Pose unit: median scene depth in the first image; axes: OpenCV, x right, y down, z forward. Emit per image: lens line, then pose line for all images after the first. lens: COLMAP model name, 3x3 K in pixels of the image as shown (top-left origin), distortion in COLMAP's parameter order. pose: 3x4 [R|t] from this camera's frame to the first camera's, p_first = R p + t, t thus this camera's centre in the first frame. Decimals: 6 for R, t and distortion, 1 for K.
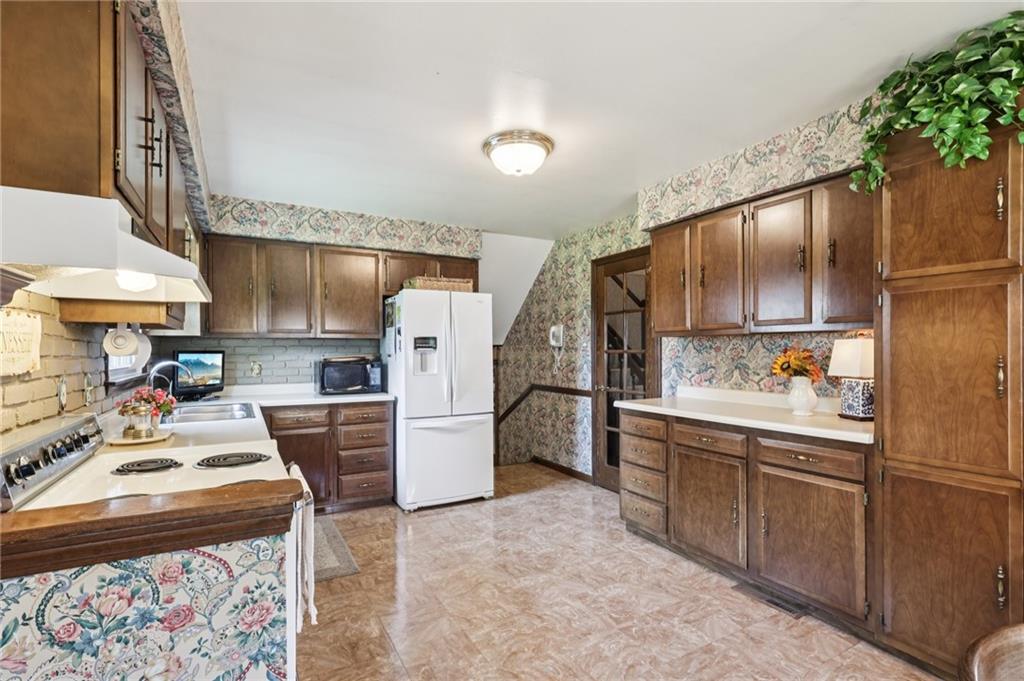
lens RADIAL K [[482.6, 0, 503.7], [0, 482.6, 351.0], [0, 0, 1]] dist [0.002978, 0.001083]
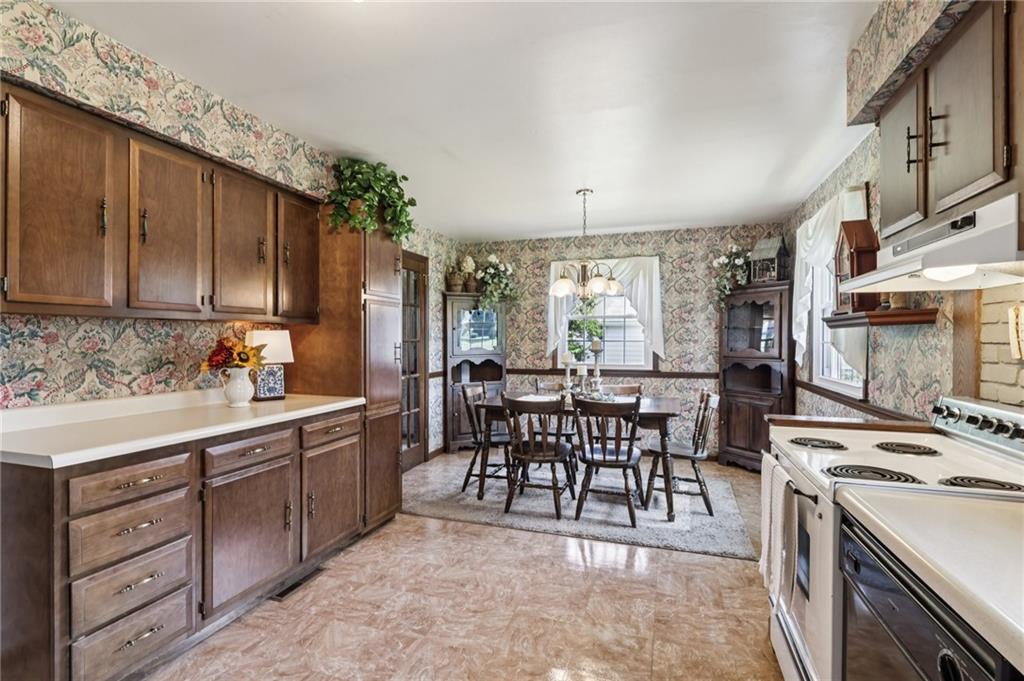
lens RADIAL K [[482.6, 0, 506.9], [0, 482.6, 339.6], [0, 0, 1]] dist [0.002978, 0.001083]
pose [[-0.675666, 0.001026, 0.737207, -0.388834], [0.001333, 0.999999, -0.000170, -0.001529], [-0.737207, 0.000868, -0.675667, 1.041941]]
